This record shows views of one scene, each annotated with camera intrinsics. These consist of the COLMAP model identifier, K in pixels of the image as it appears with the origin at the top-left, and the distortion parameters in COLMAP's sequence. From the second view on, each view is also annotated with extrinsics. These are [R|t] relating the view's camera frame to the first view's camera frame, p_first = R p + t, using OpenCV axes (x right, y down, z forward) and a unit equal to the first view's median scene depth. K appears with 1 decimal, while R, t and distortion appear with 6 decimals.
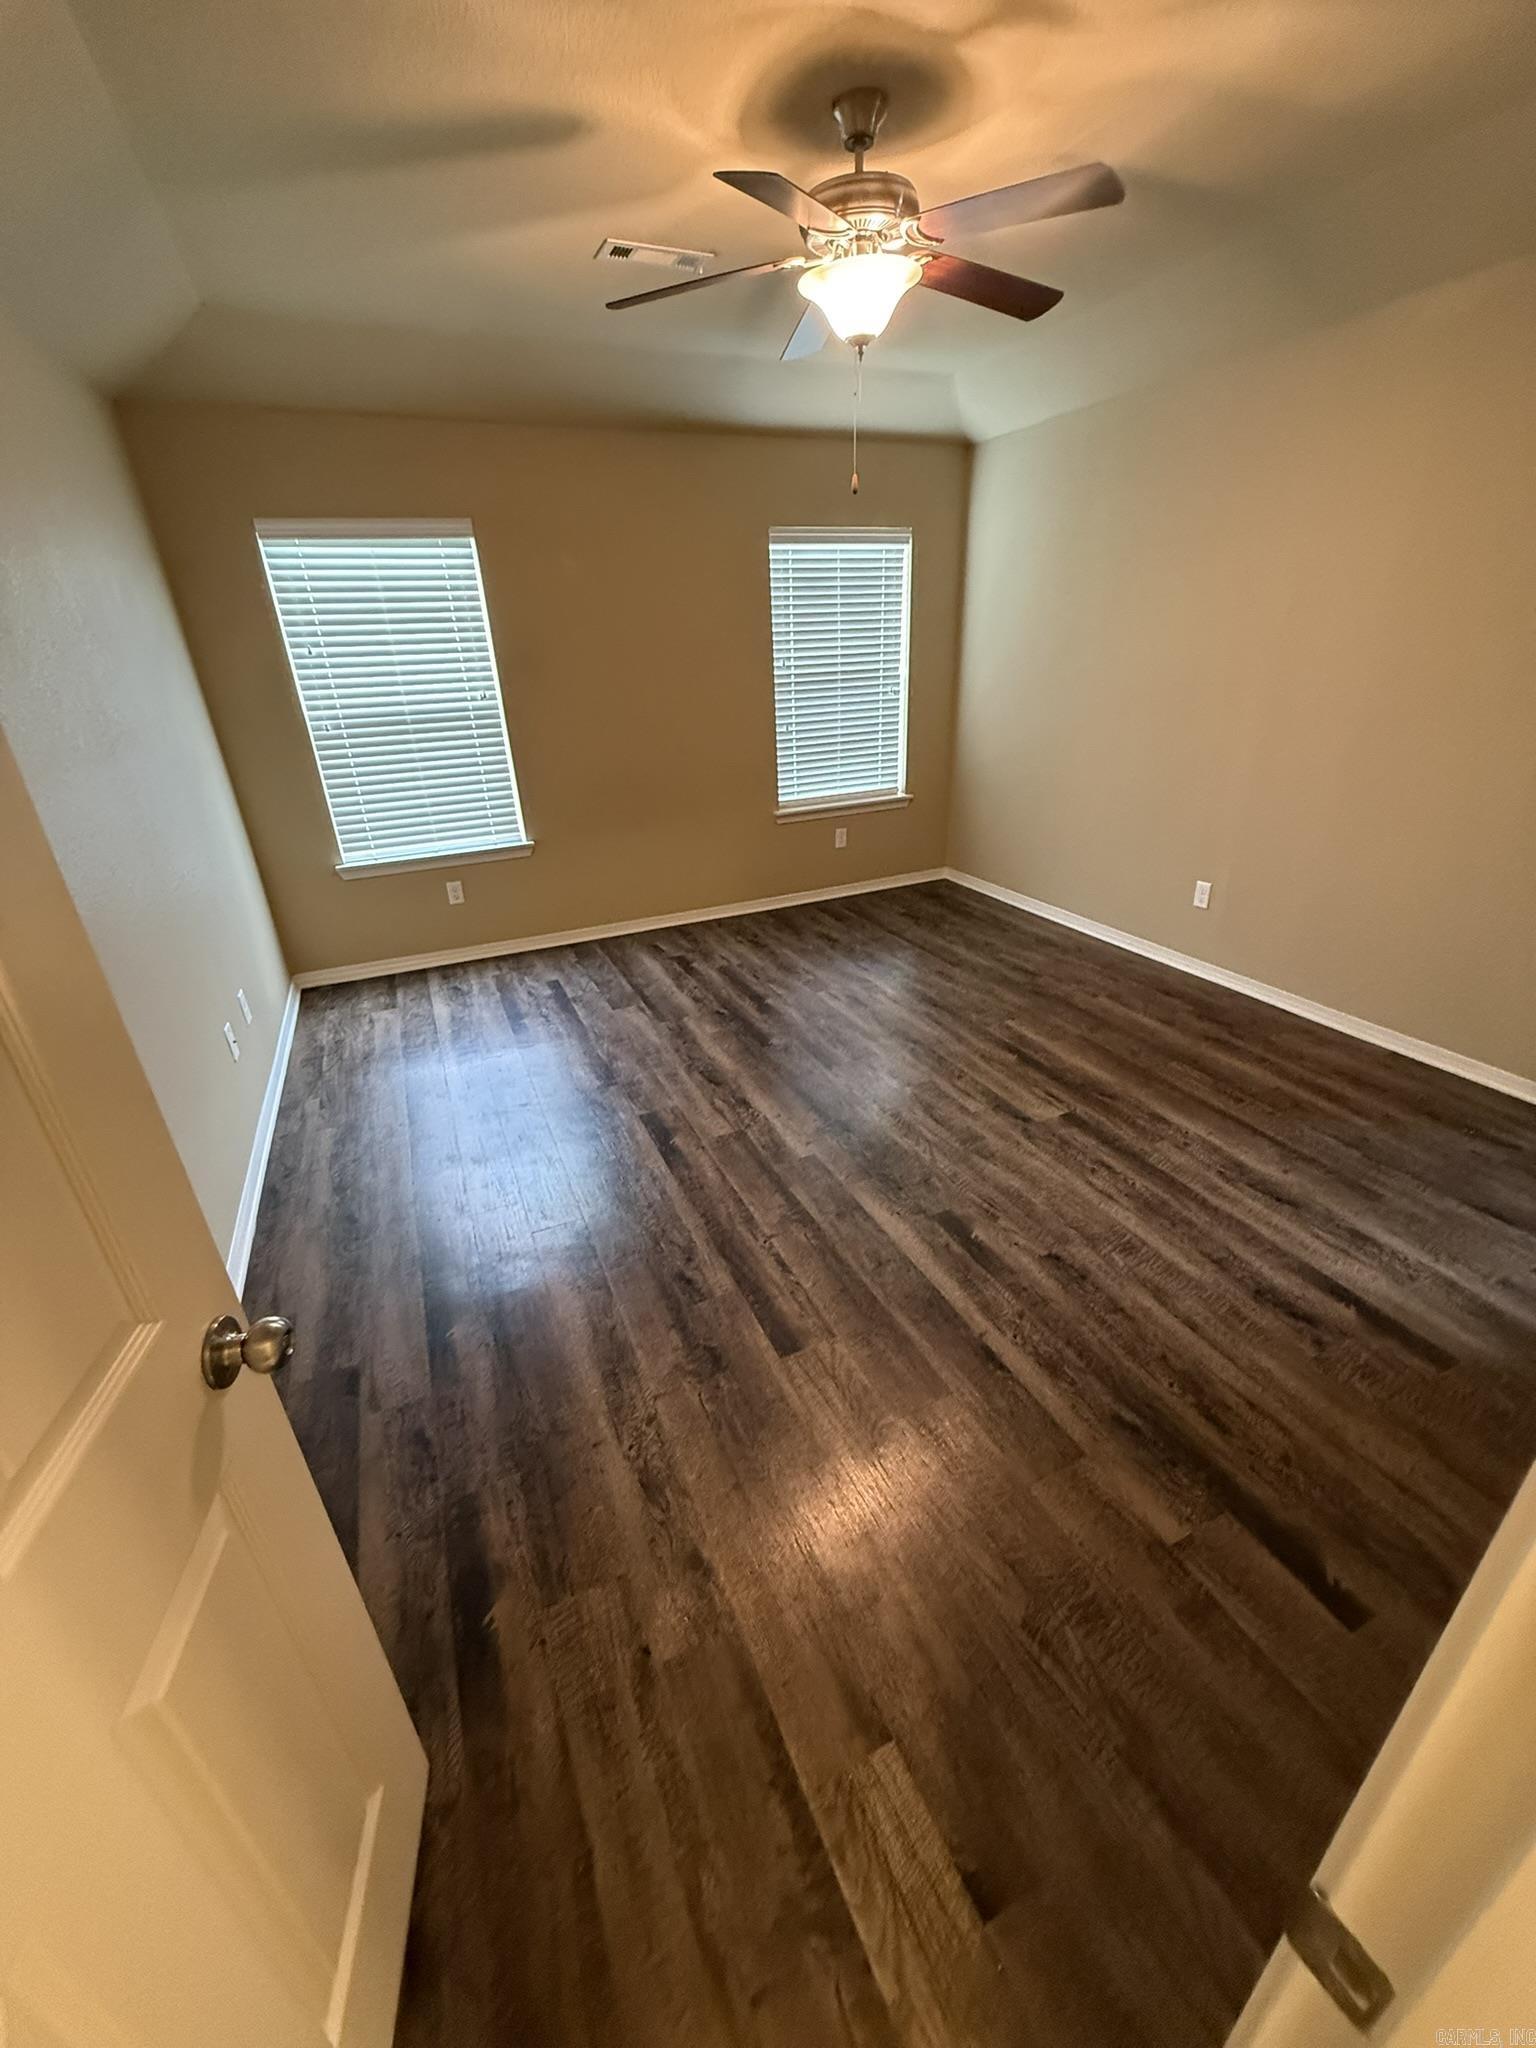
lens RADIAL K [[814.5, 0, 767.1], [0, 814.5, 1019.8], [0, 0, 1]] dist [-0.000815, 0.000314]
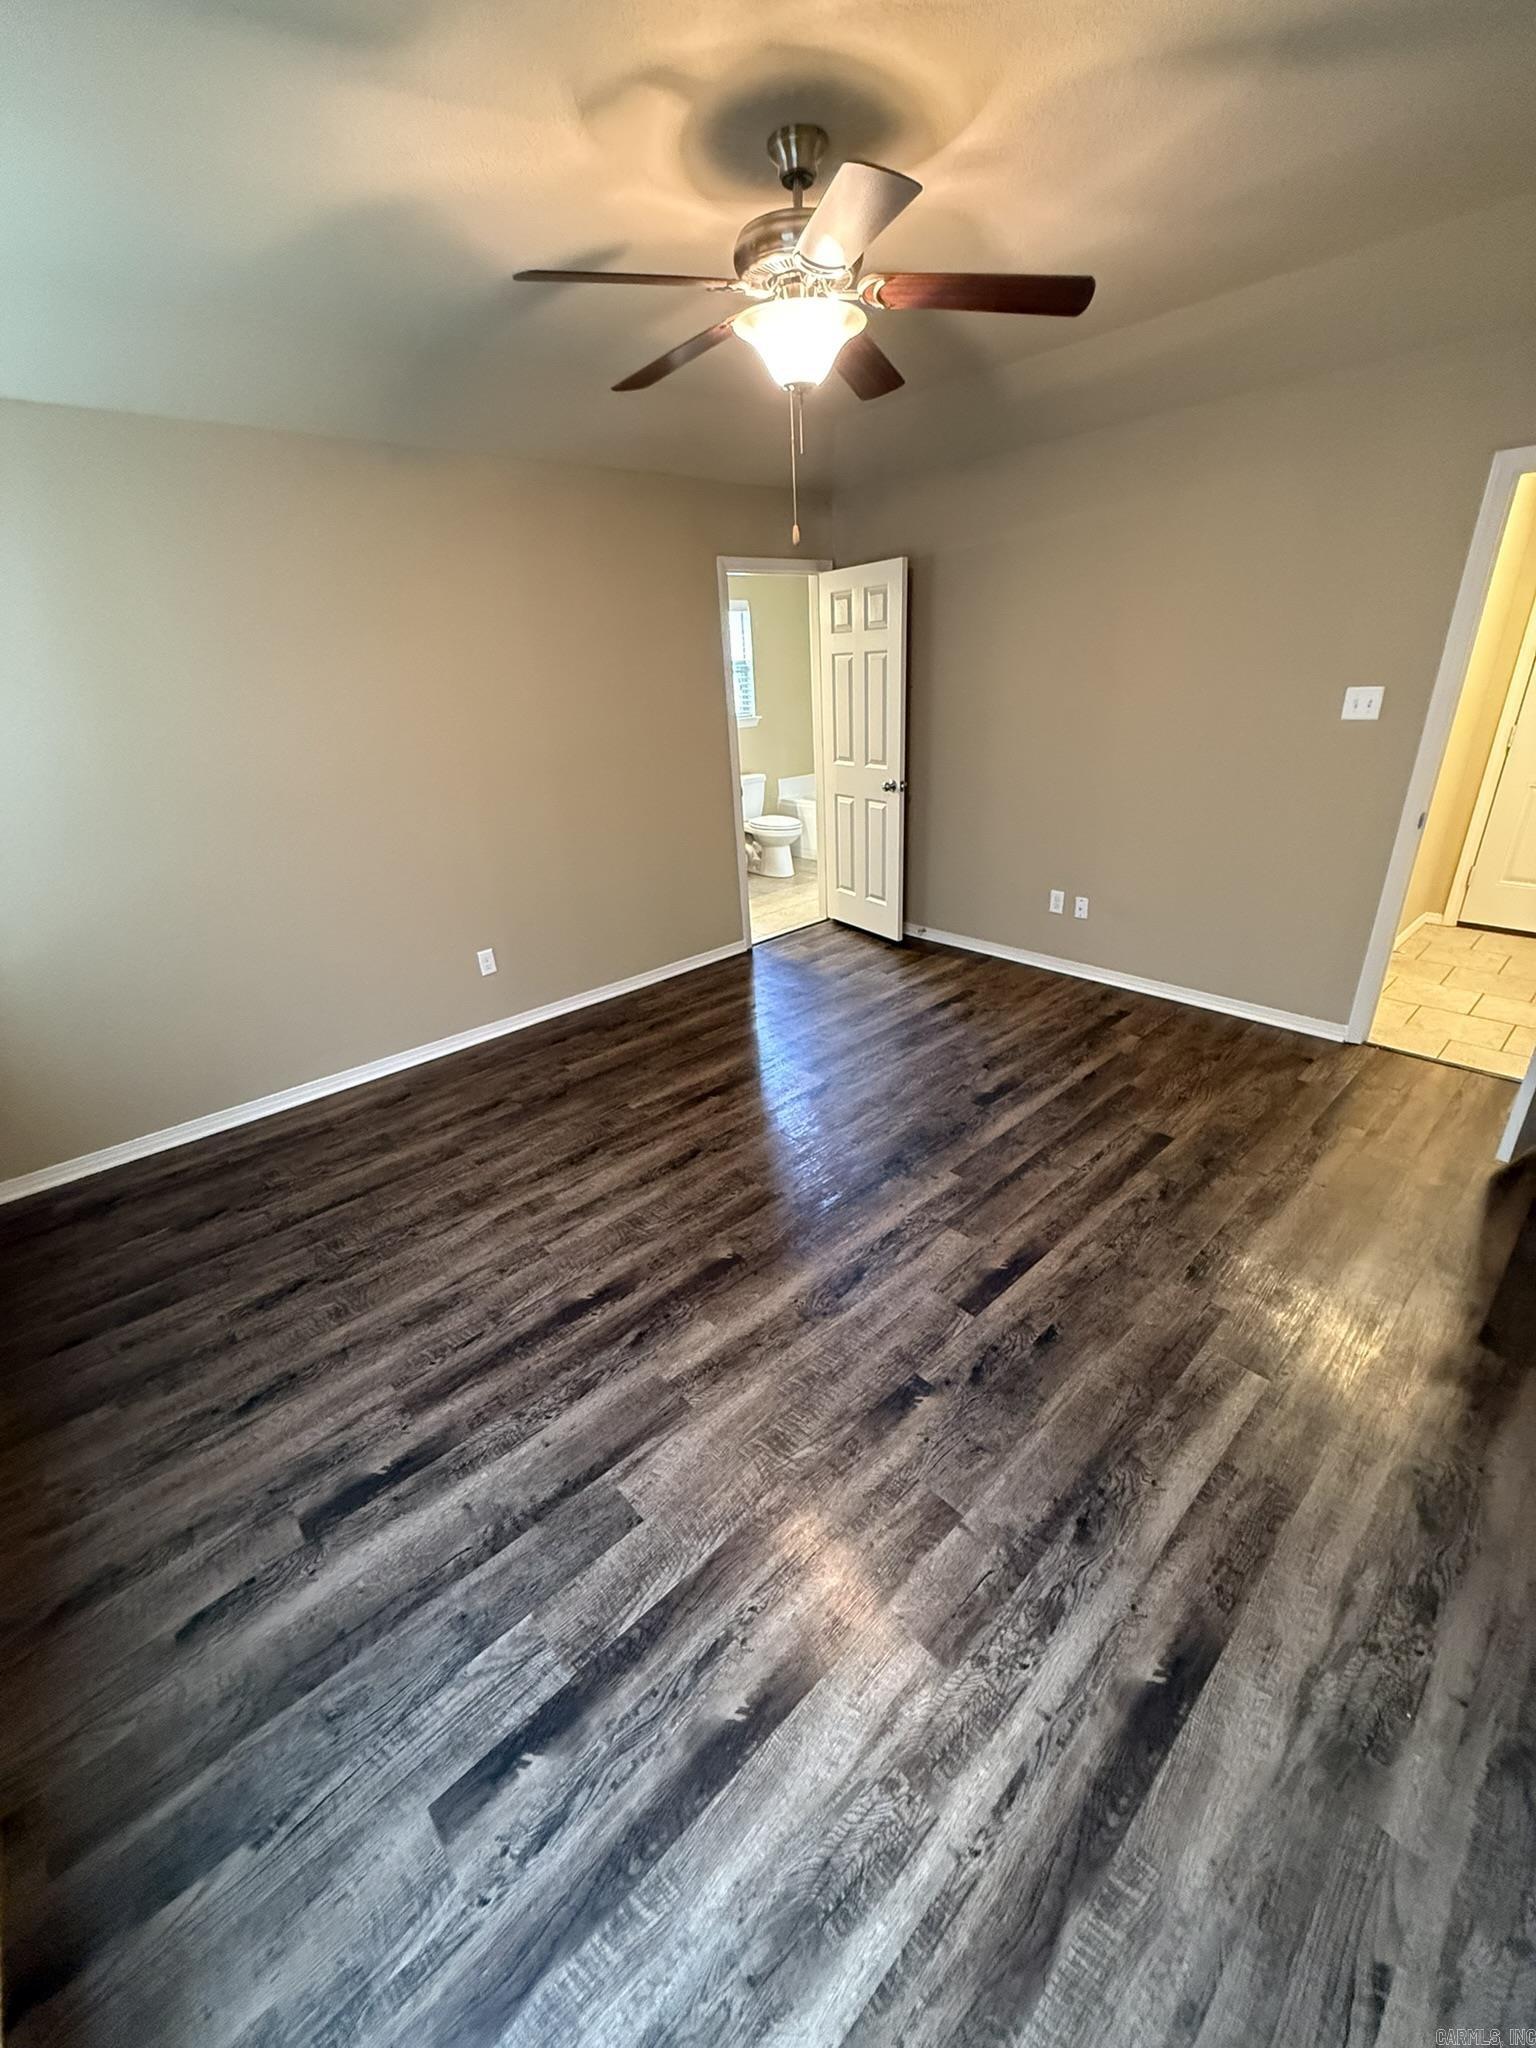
lens RADIAL K [[814.5, 0, 767.1], [0, 814.5, 1019.8], [0, 0, 1]] dist [-0.000815, 0.000314]
pose [[-0.307132, -0.331163, 0.892189, -0.547676], [0.462114, 0.767656, 0.444020, -0.412507], [-0.831937, 0.548666, -0.082737, 0.873844]]
